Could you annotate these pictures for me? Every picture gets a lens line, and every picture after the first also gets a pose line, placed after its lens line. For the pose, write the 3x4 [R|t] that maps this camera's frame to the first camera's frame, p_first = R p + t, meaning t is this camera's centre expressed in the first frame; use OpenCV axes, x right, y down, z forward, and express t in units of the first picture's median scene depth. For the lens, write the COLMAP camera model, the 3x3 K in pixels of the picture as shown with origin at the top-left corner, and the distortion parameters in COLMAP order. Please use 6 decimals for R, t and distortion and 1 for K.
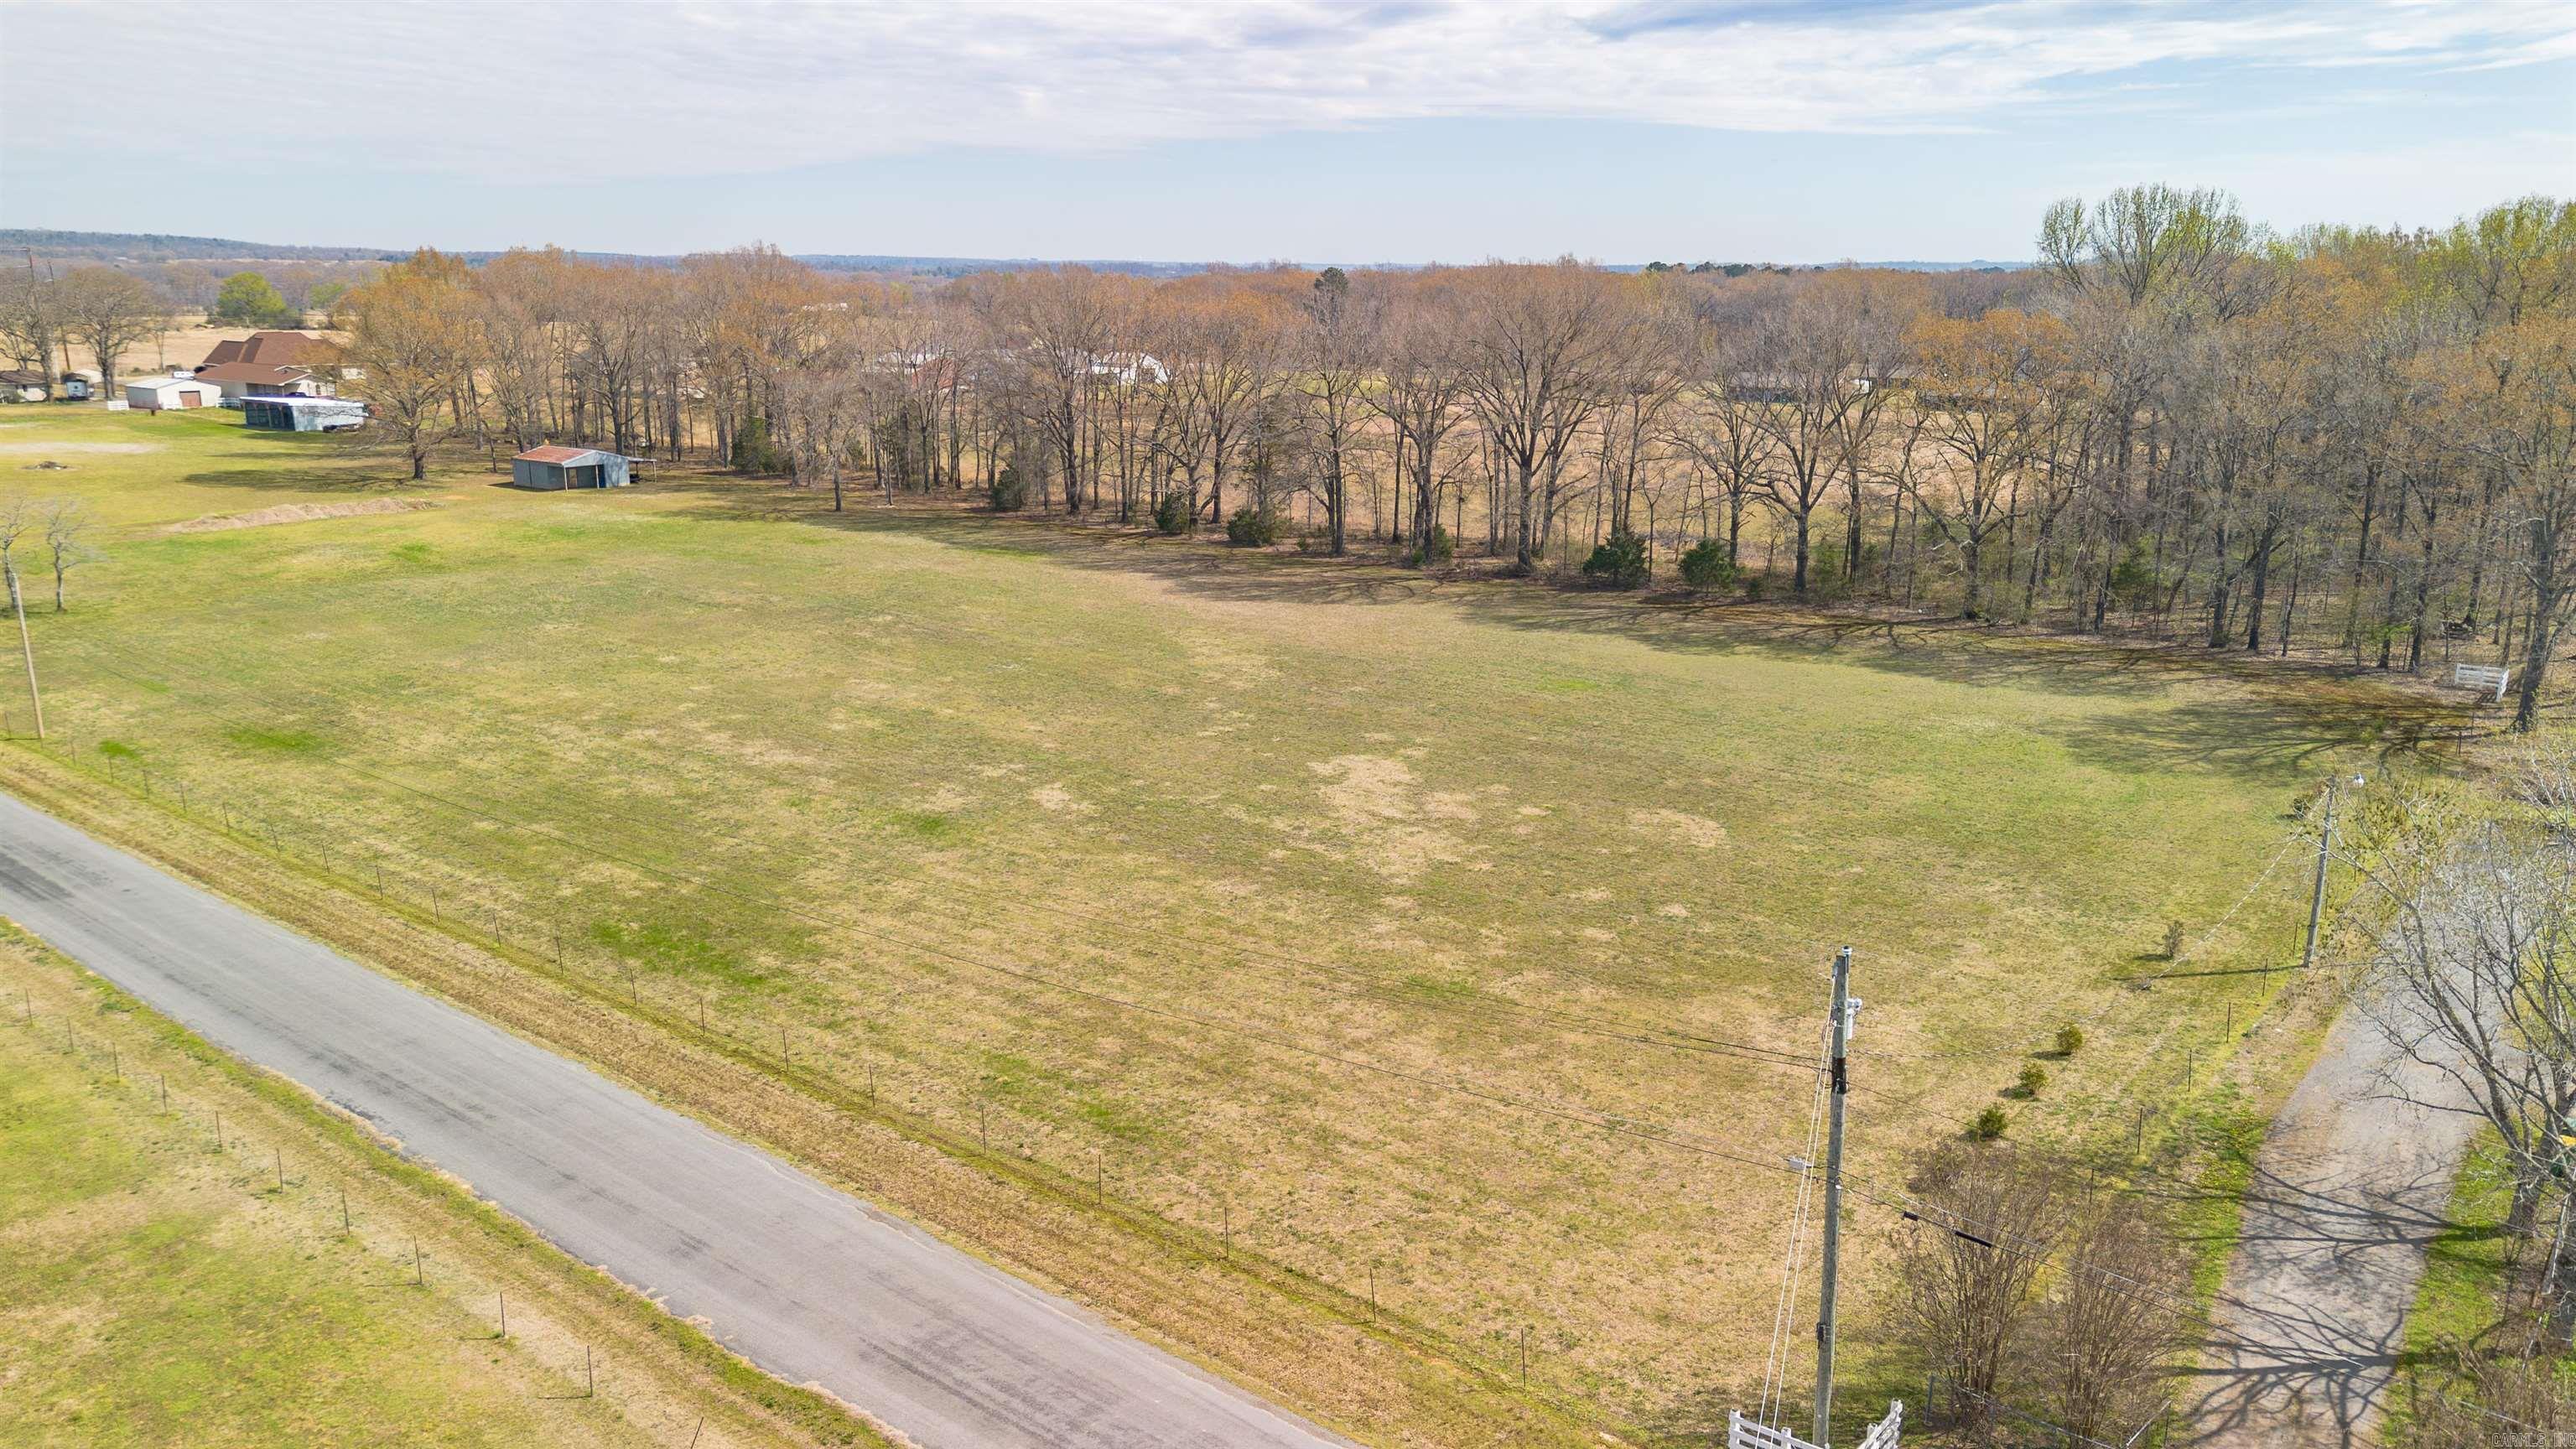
lens RADIAL K [[1762.3, 0, 1286.0], [0, 1762.3, 788.1], [0, 0, 1]] dist [0.090027, -0.083780]
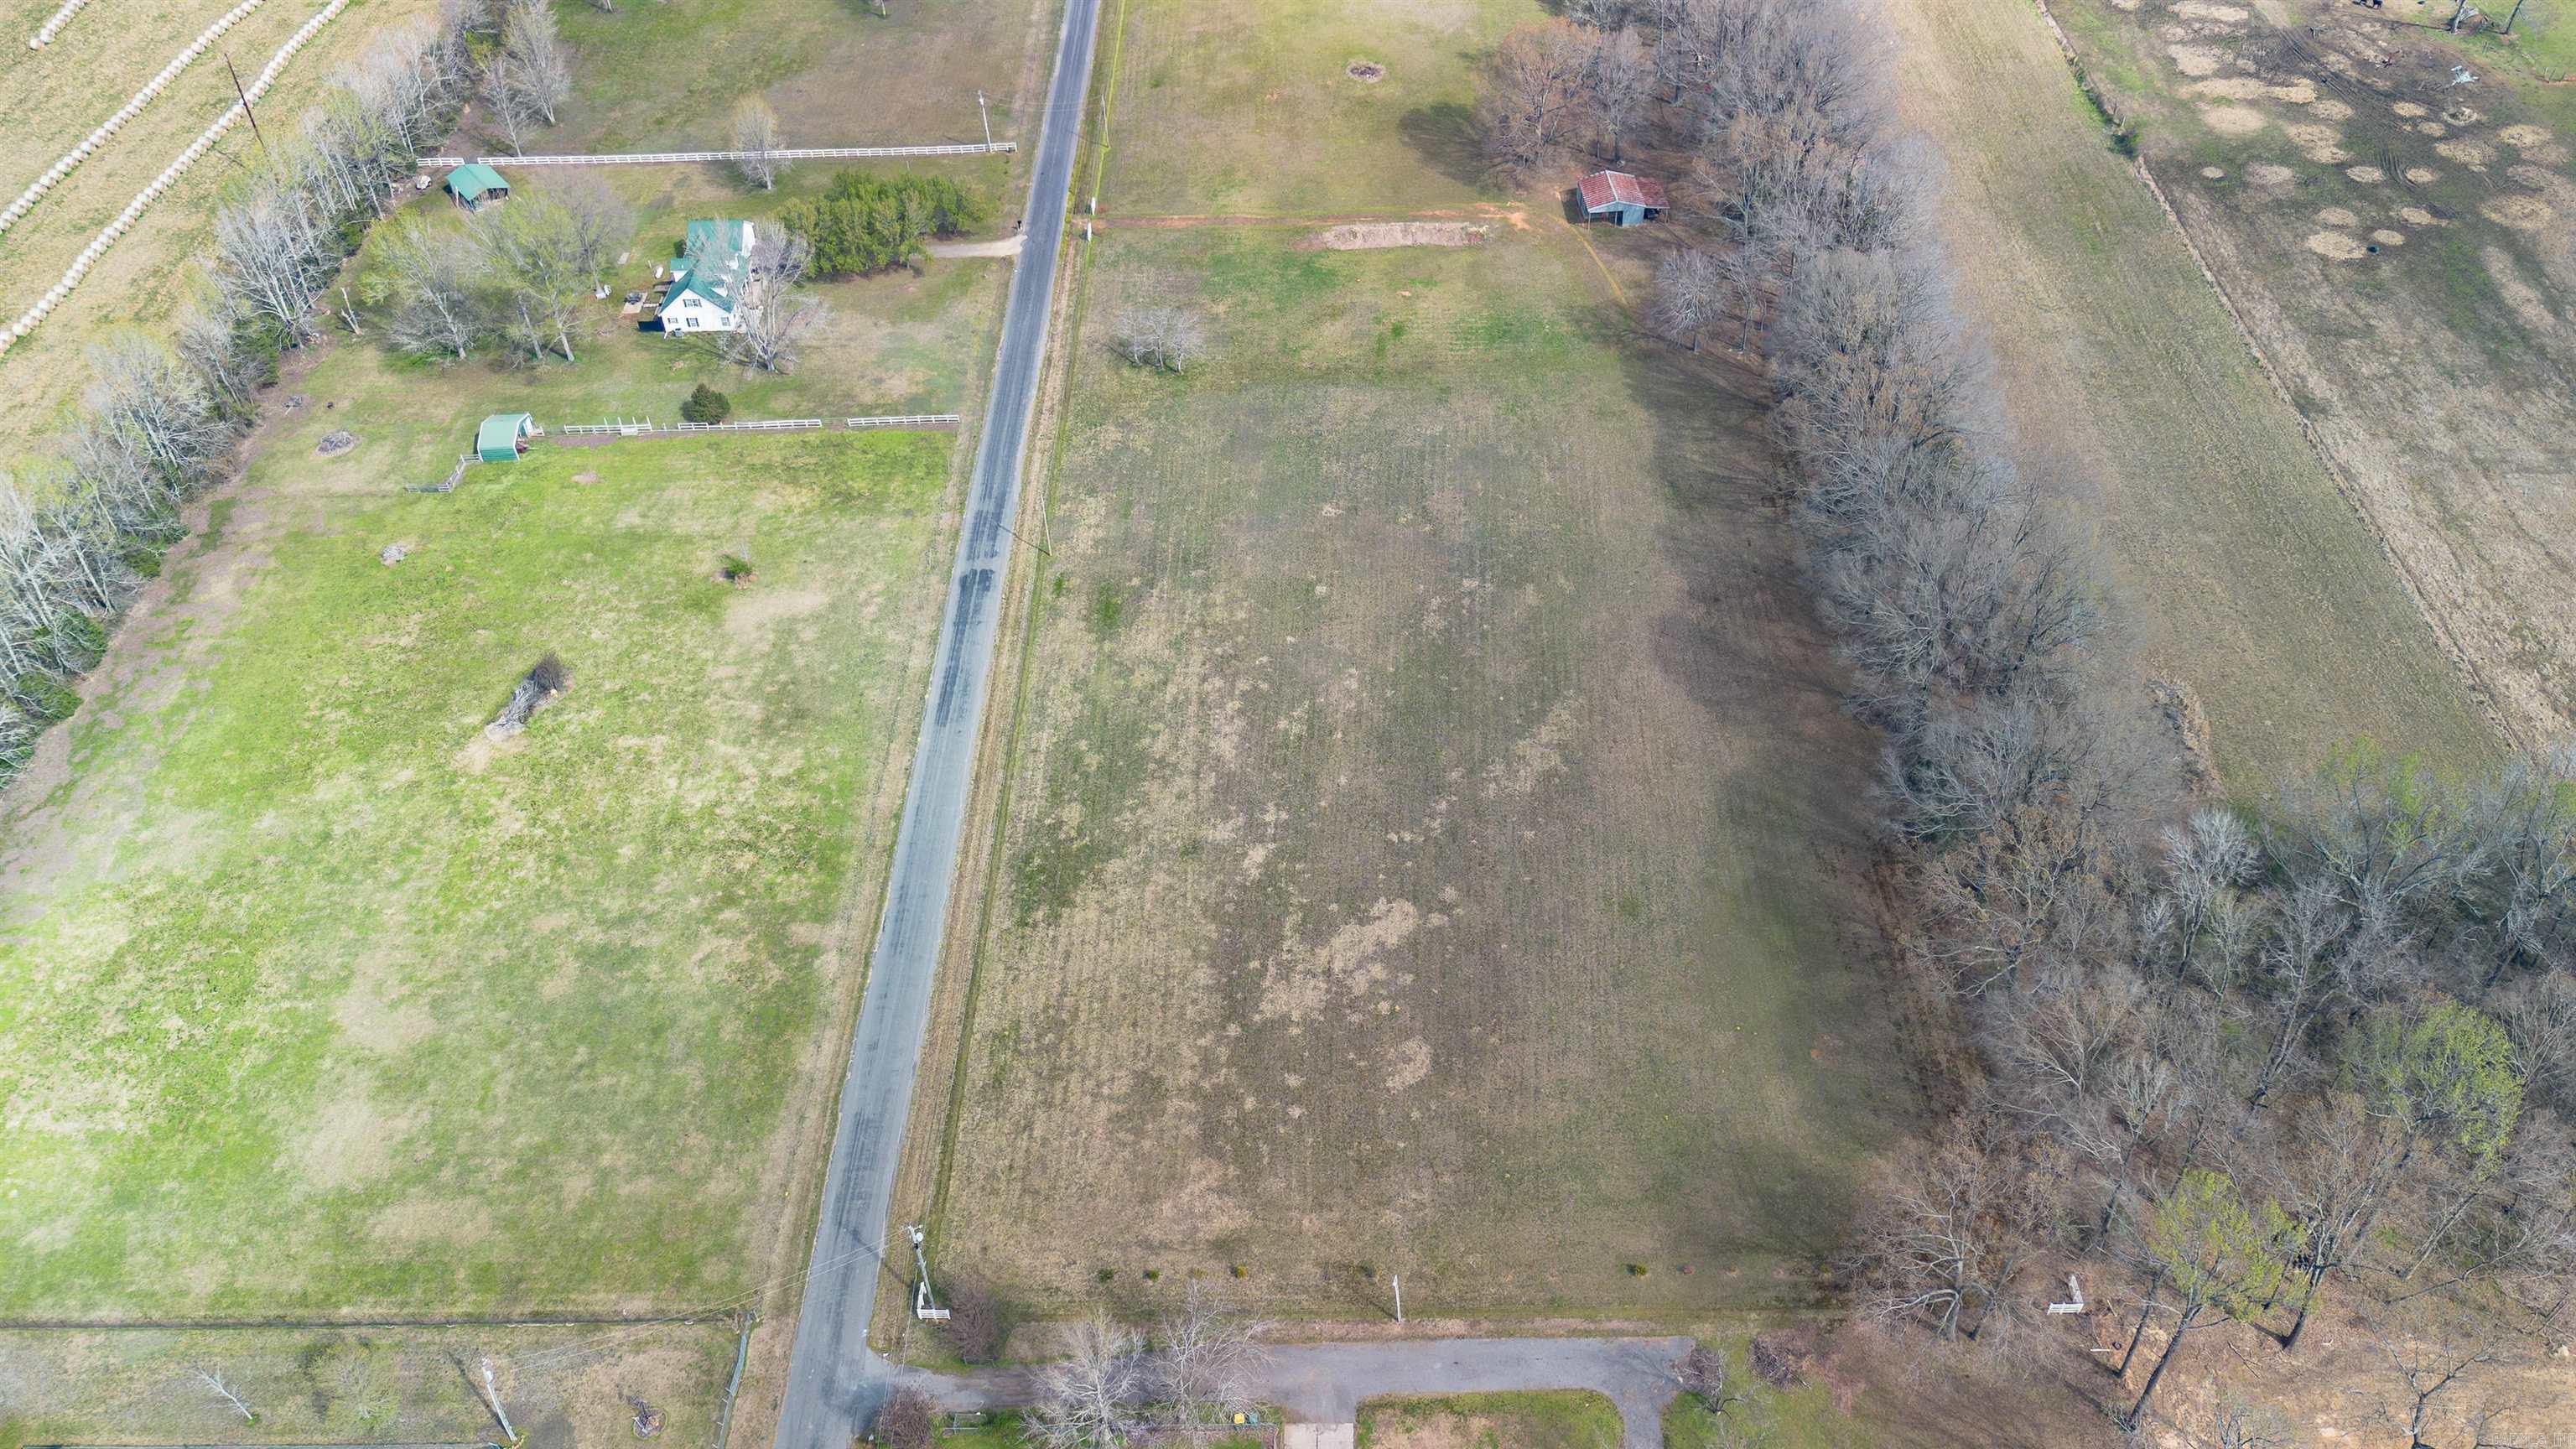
lens RADIAL K [[1962.0, 0, 1338.3], [0, 1962.0, 757.5], [0, 0, 1]] dist [0.091667, -0.090878]
pose [[0.631421, 0.527288, -0.568573, 1.208411], [-0.186625, 0.815007, 0.548574, -1.408623], [0.752648, -0.240271, 0.613018, -0.314850]]
